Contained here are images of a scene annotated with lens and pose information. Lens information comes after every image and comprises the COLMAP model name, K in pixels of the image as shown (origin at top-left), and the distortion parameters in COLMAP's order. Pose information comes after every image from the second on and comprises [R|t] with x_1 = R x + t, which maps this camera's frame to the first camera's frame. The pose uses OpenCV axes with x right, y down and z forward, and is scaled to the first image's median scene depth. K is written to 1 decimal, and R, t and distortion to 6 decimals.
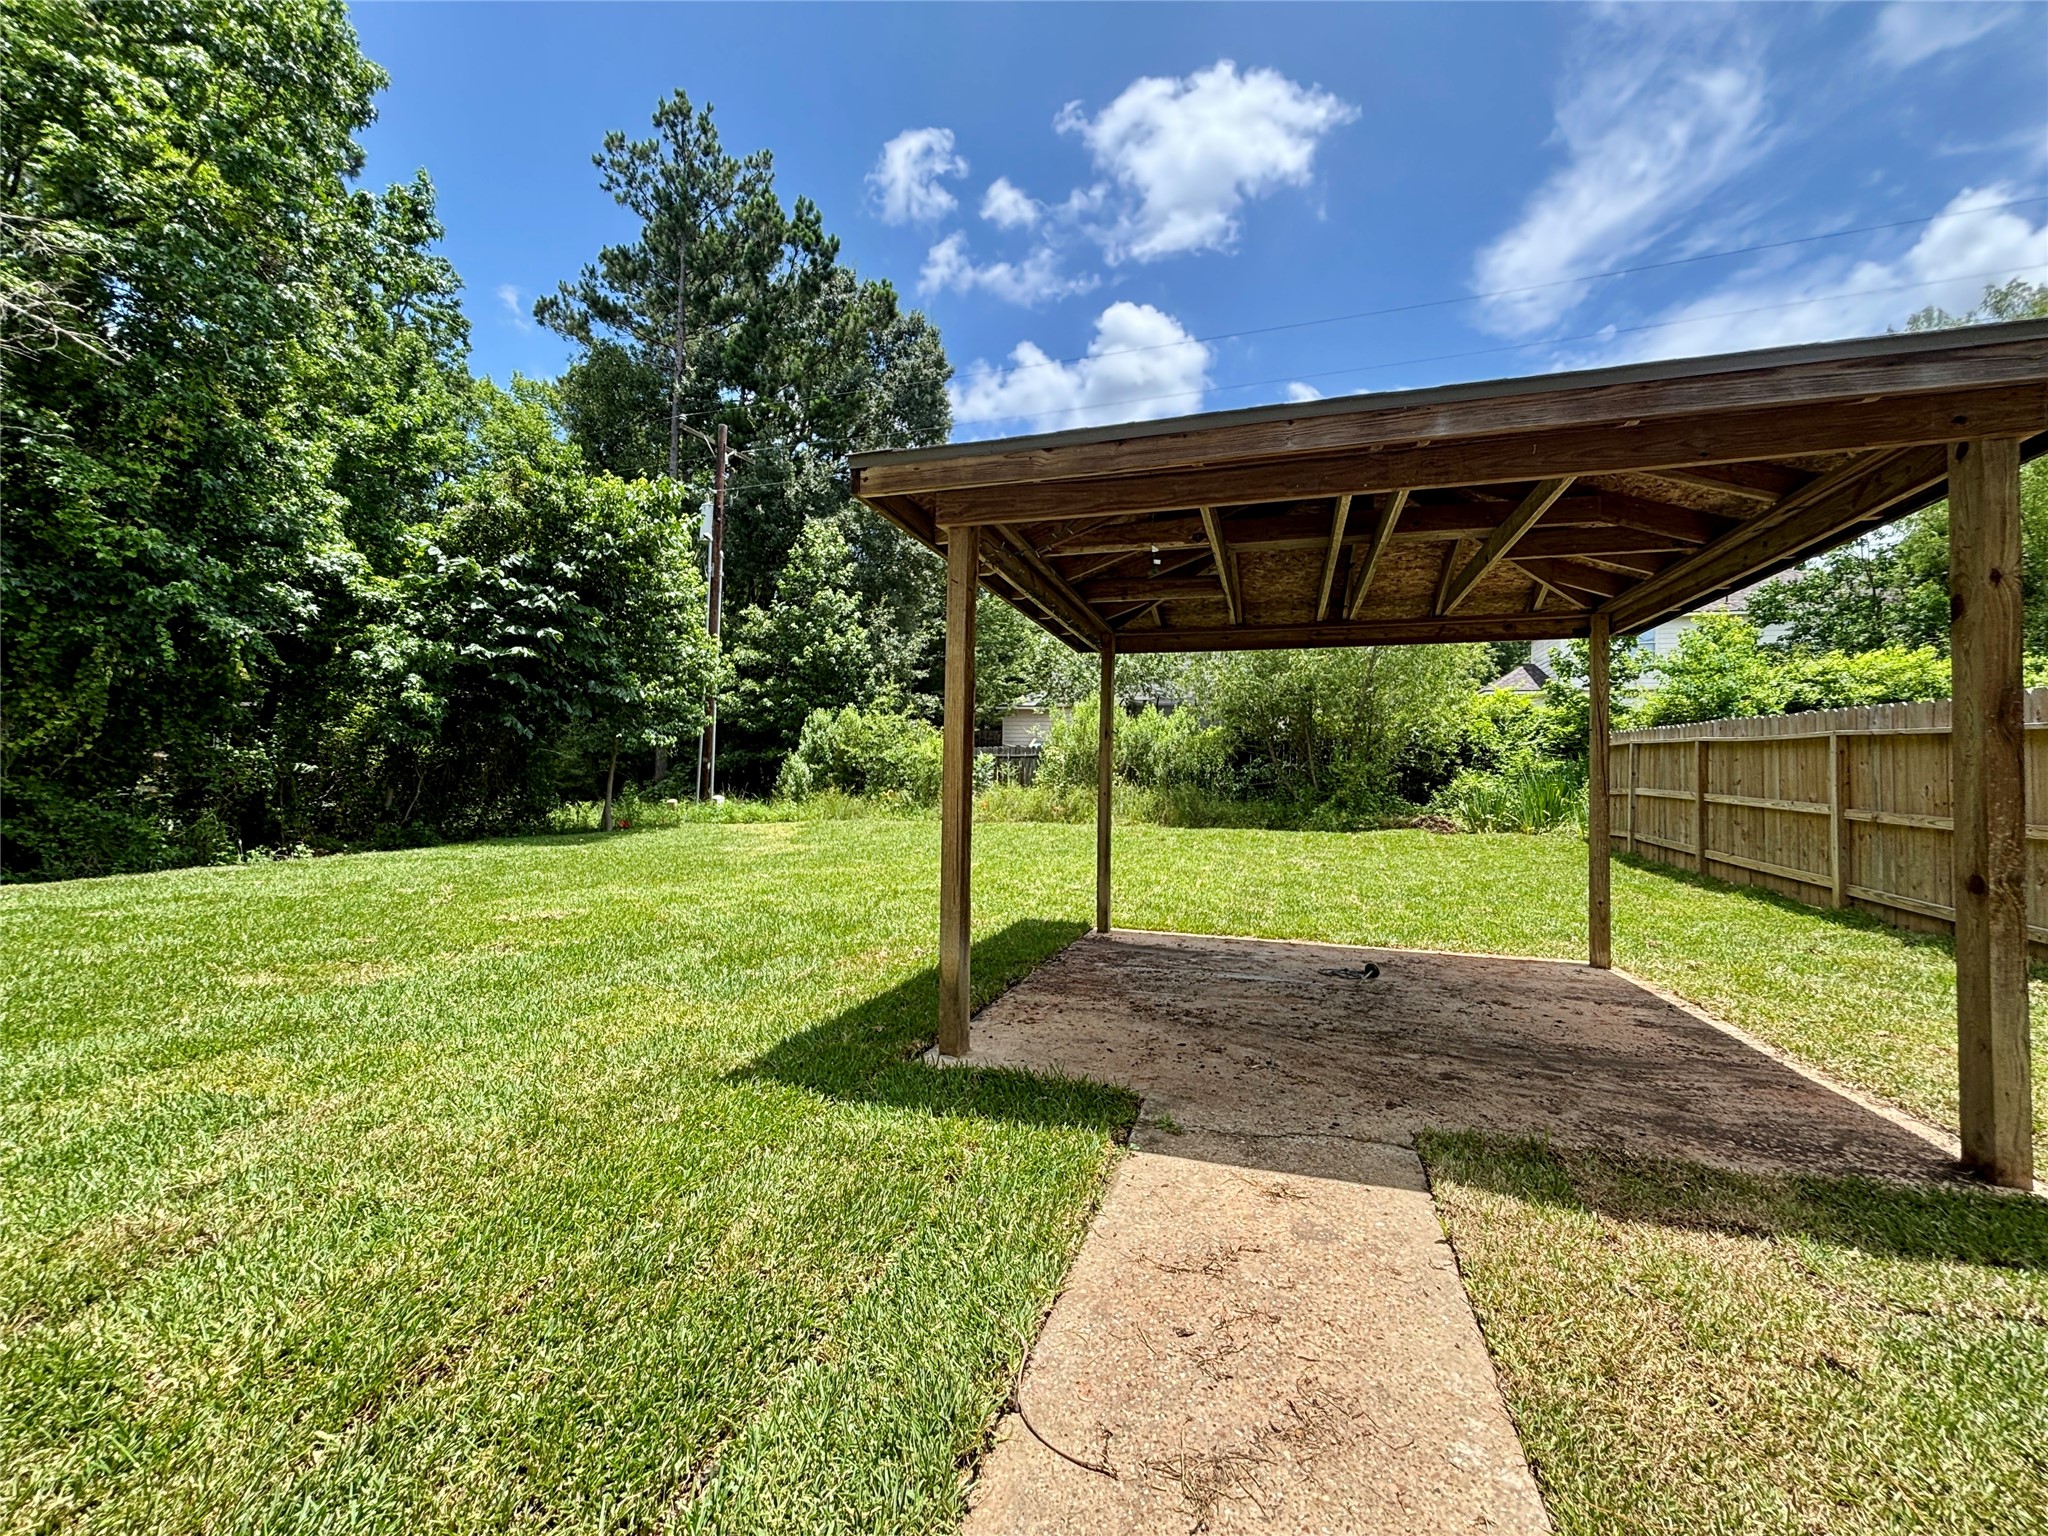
lens RADIAL K [[822.5, 0, 1014.3], [0, 822.5, 782.7], [0, 0, 1]] dist [-0.003536, -0.000202]
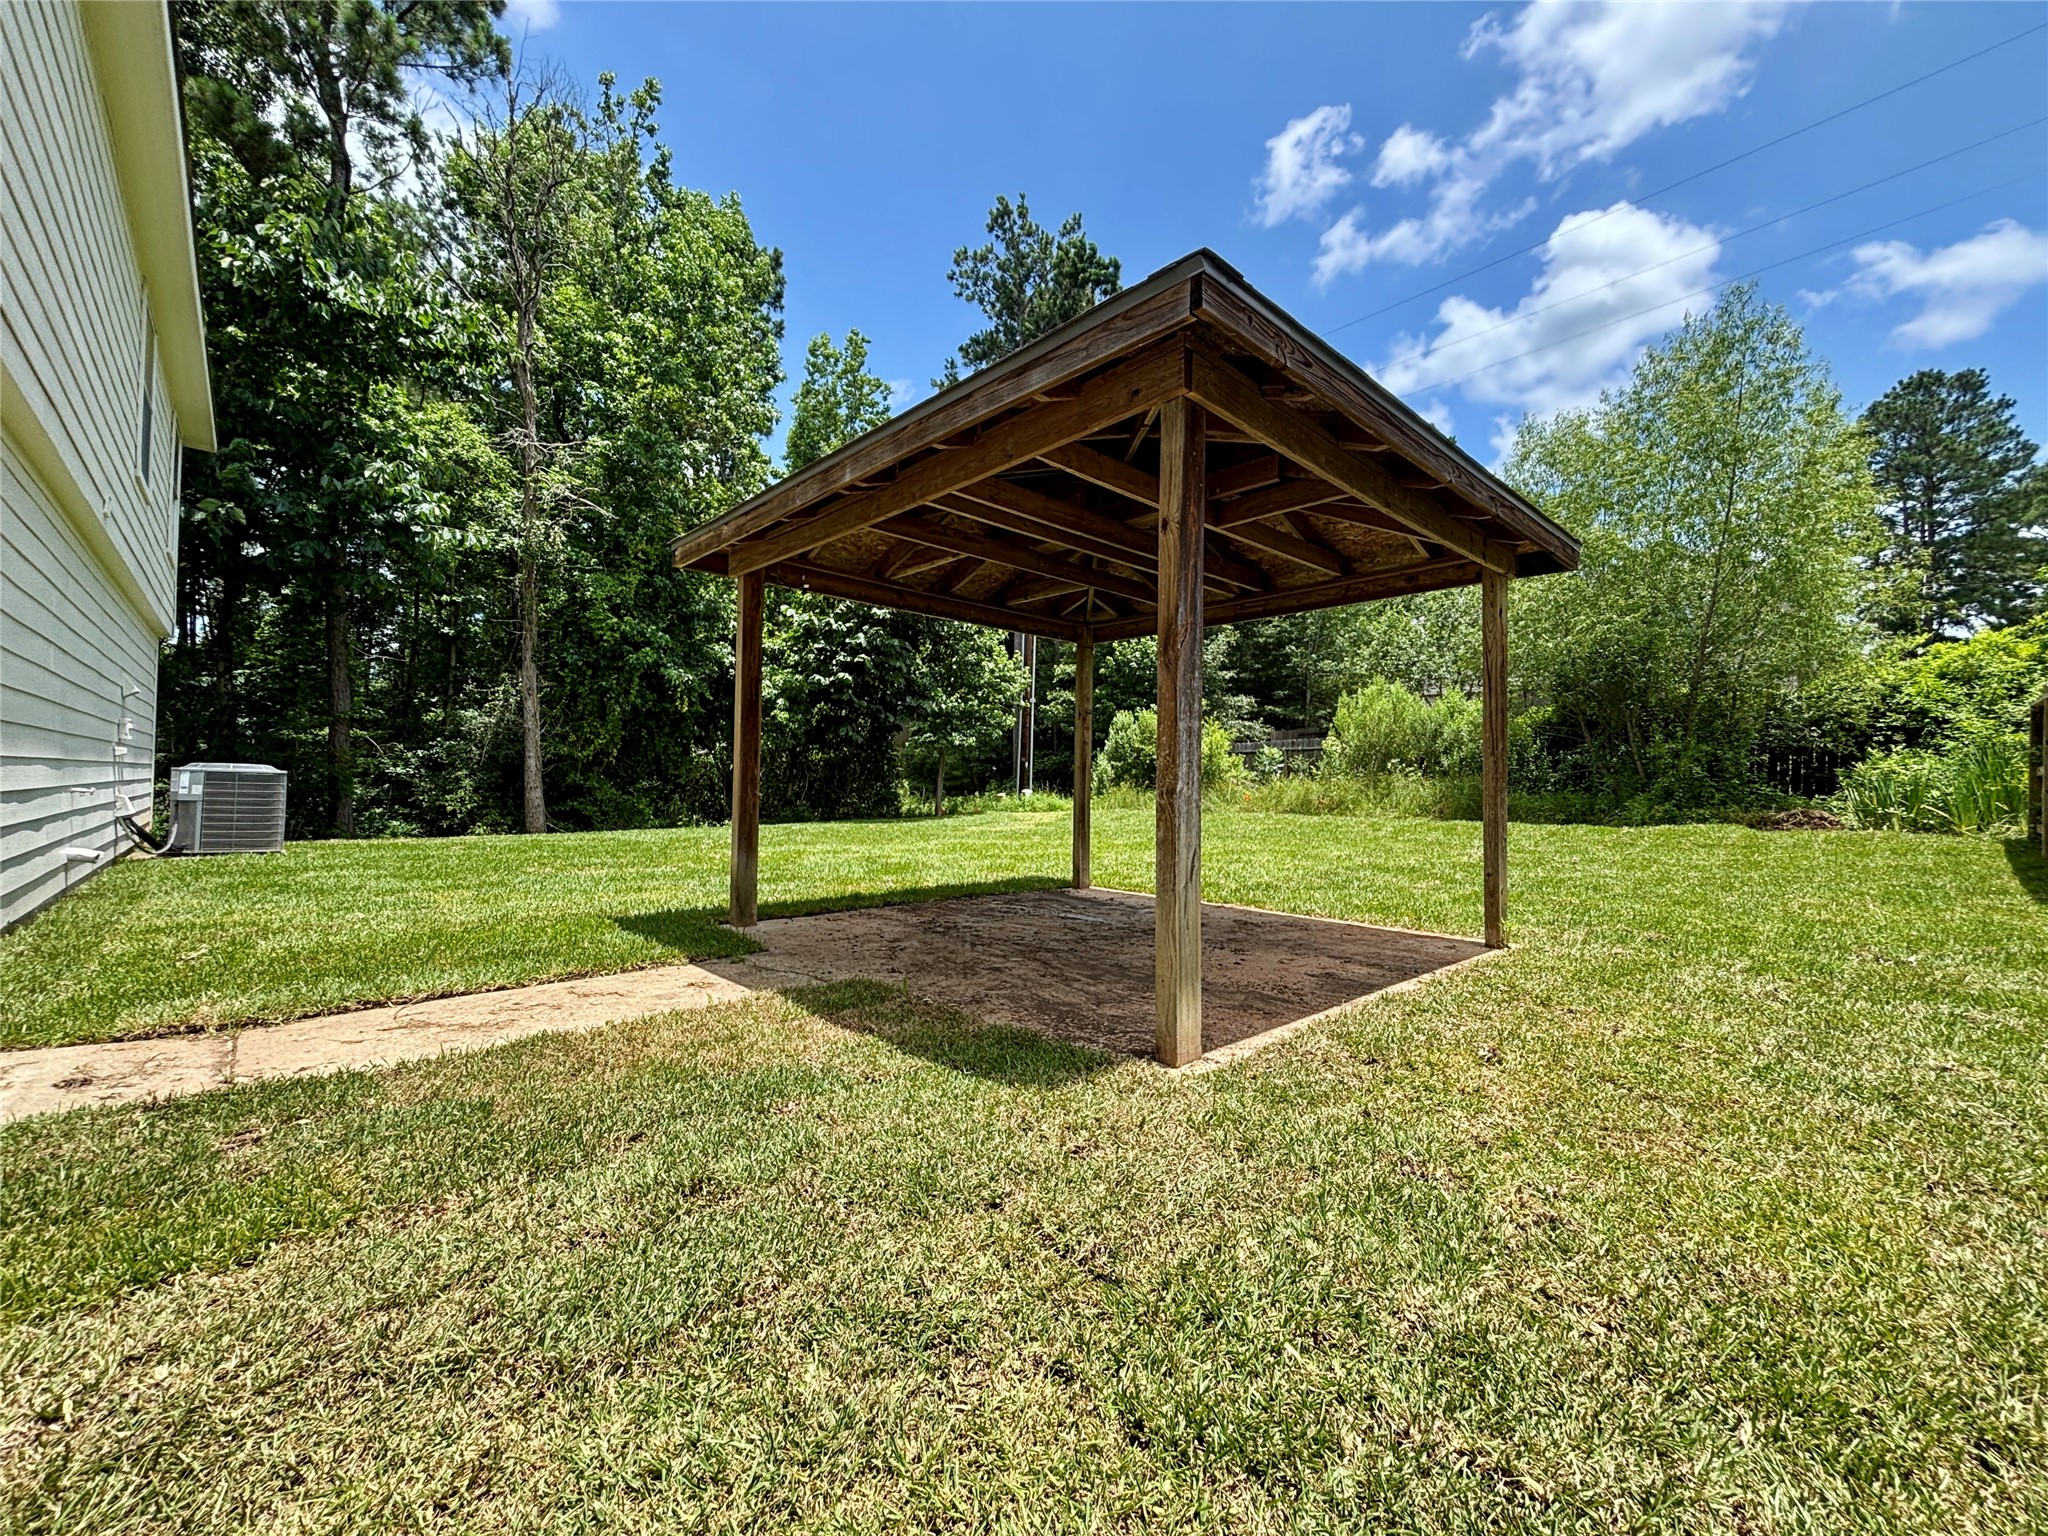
lens RADIAL K [[827.1, 0, 1024.4], [0, 827.1, 763.0], [0, 0, 1]] dist [-0.002053, 0.000100]
pose [[0.875543, -0.019234, -0.482758, 0.218032], [0.004141, 0.999469, -0.032311, 0.016368], [0.483123, 0.026290, 0.875158, -0.013117]]
